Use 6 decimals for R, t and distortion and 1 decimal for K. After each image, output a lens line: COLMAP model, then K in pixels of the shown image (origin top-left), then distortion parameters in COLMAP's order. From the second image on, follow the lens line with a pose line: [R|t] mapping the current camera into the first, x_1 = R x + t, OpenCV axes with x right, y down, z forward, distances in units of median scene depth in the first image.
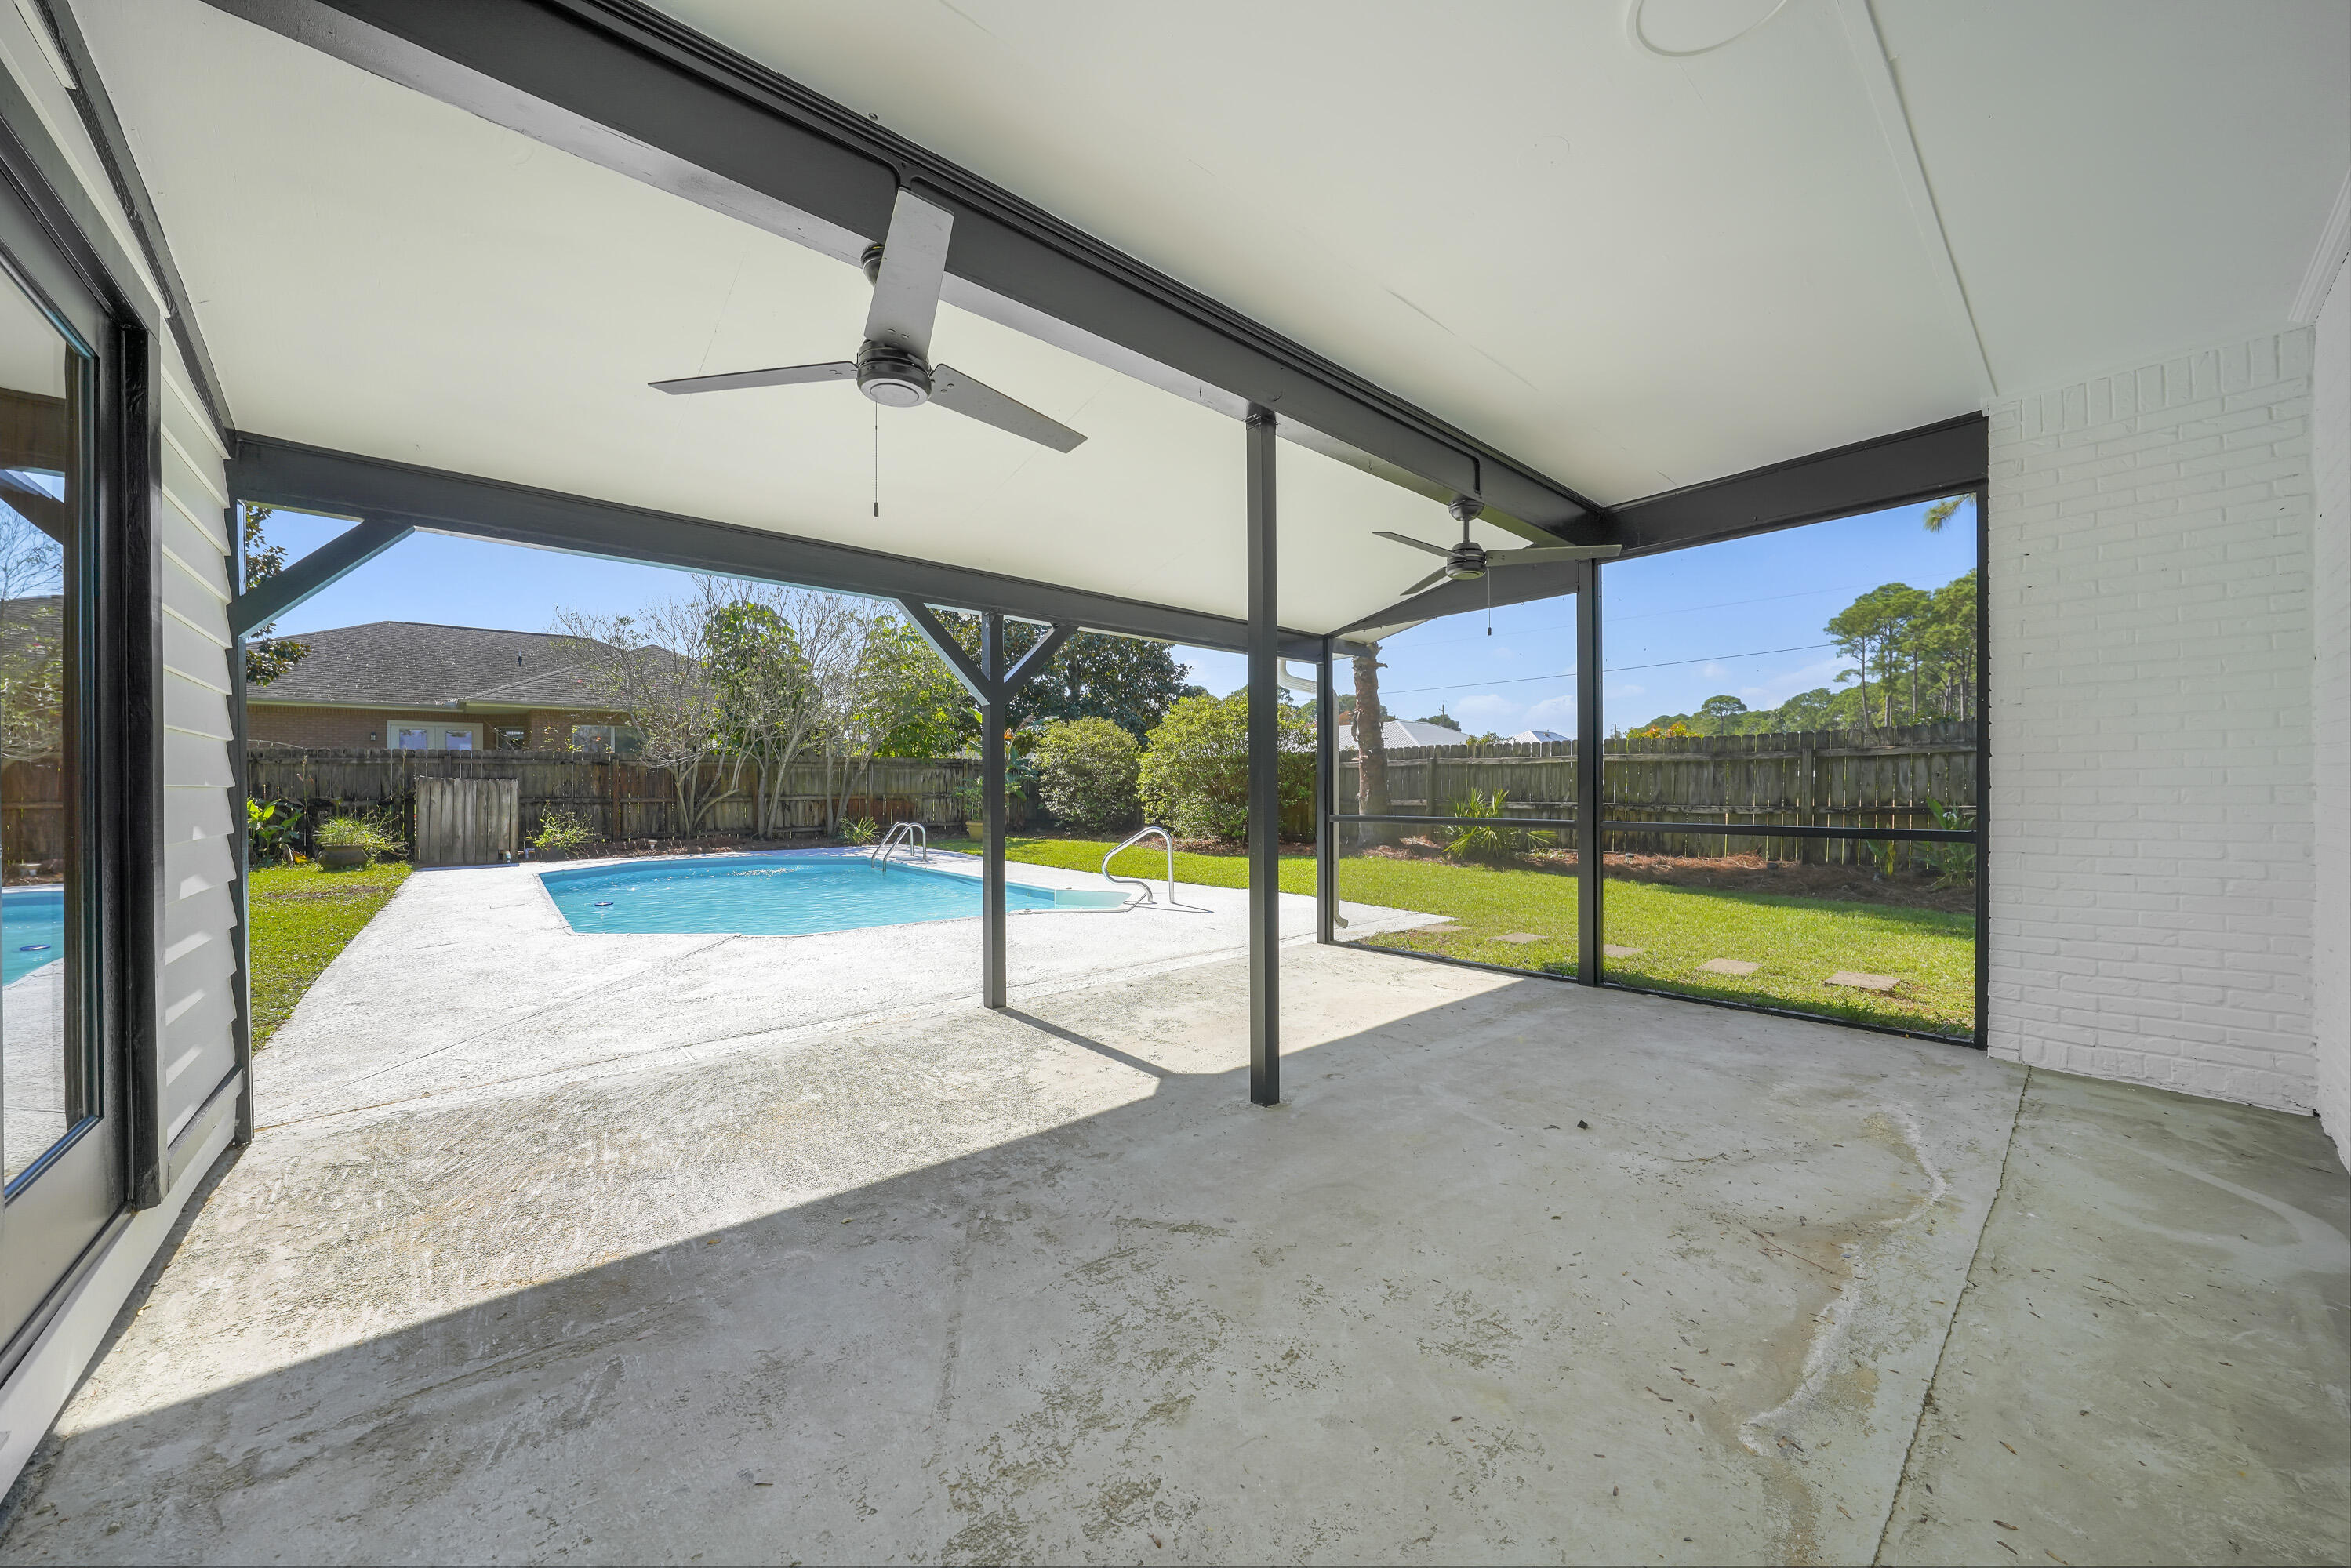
lens RADIAL K [[849.3, 0, 1169.0], [0, 849.3, 790.2], [0, 0, 1]] dist [-0.020449, 0.002902]
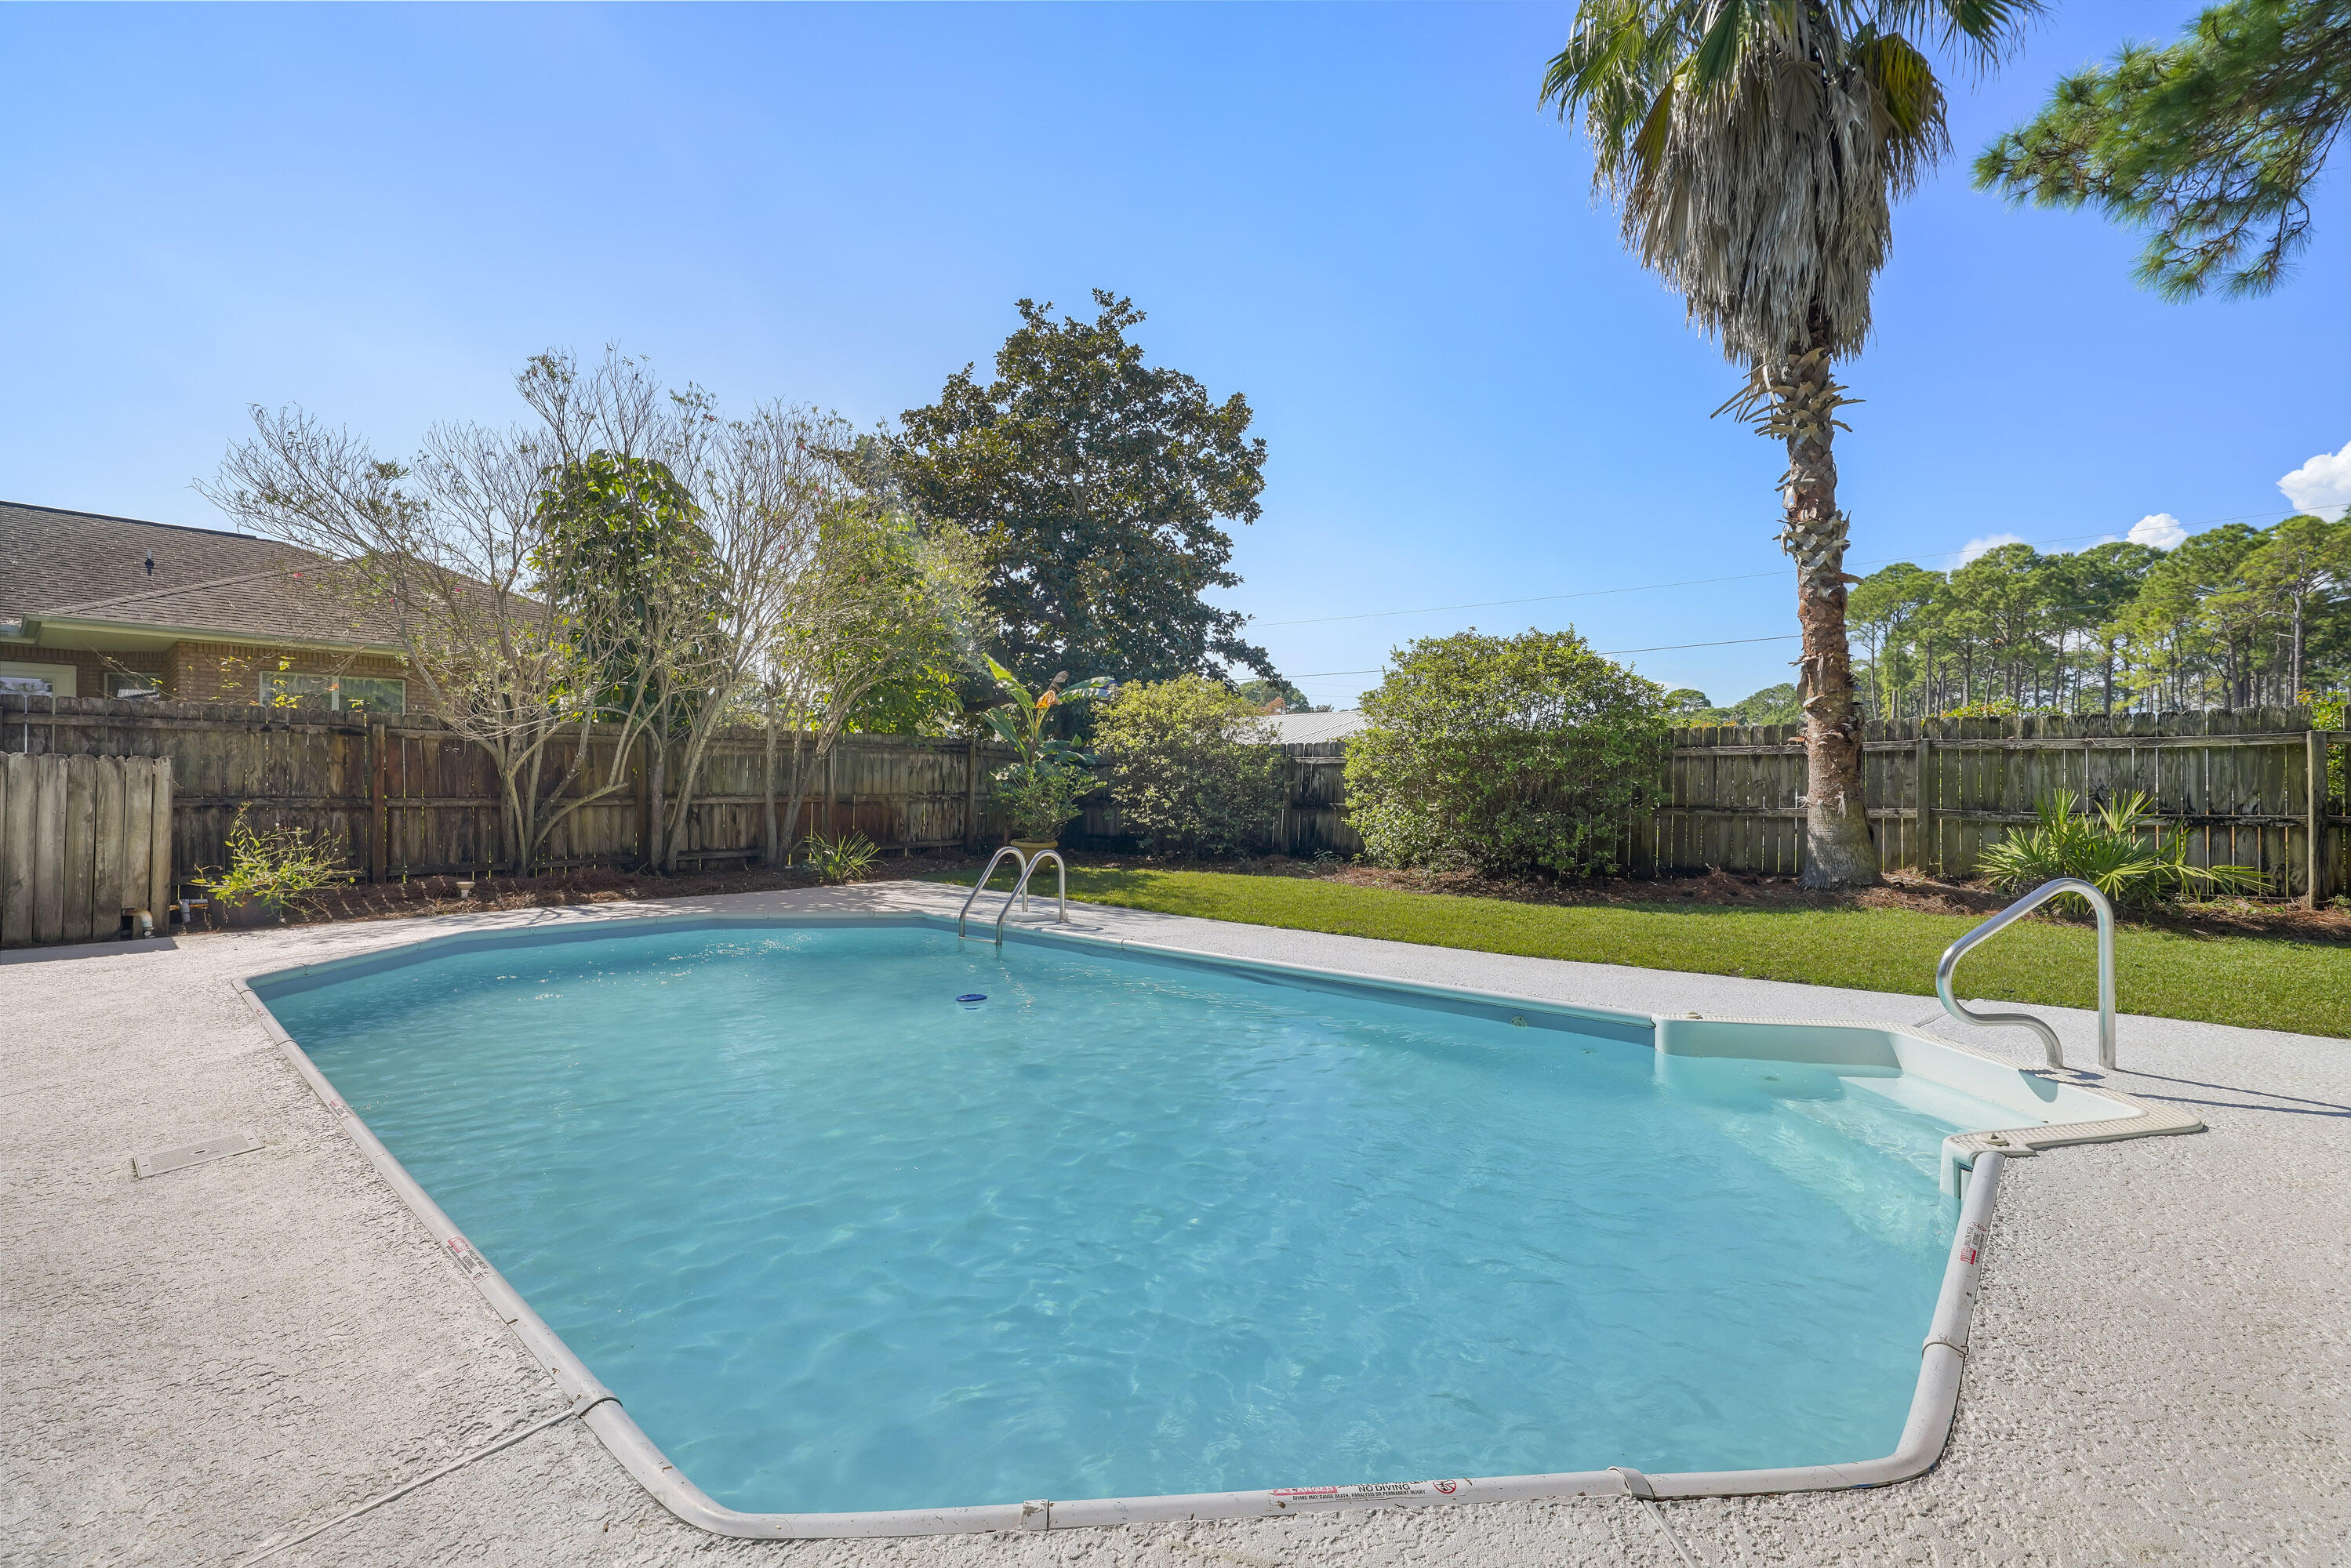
lens RADIAL K [[1006.6, 0, 1171.0], [0, 1006.6, 793.5], [0, 0, 1]] dist [0.001692, 0.000447]
pose [[0.989720, 0.005834, 0.142901, -0.247089], [-0.005804, 0.999983, -0.000627, 0.003588], [-0.142902, -0.000209, 0.989737, 0.295483]]
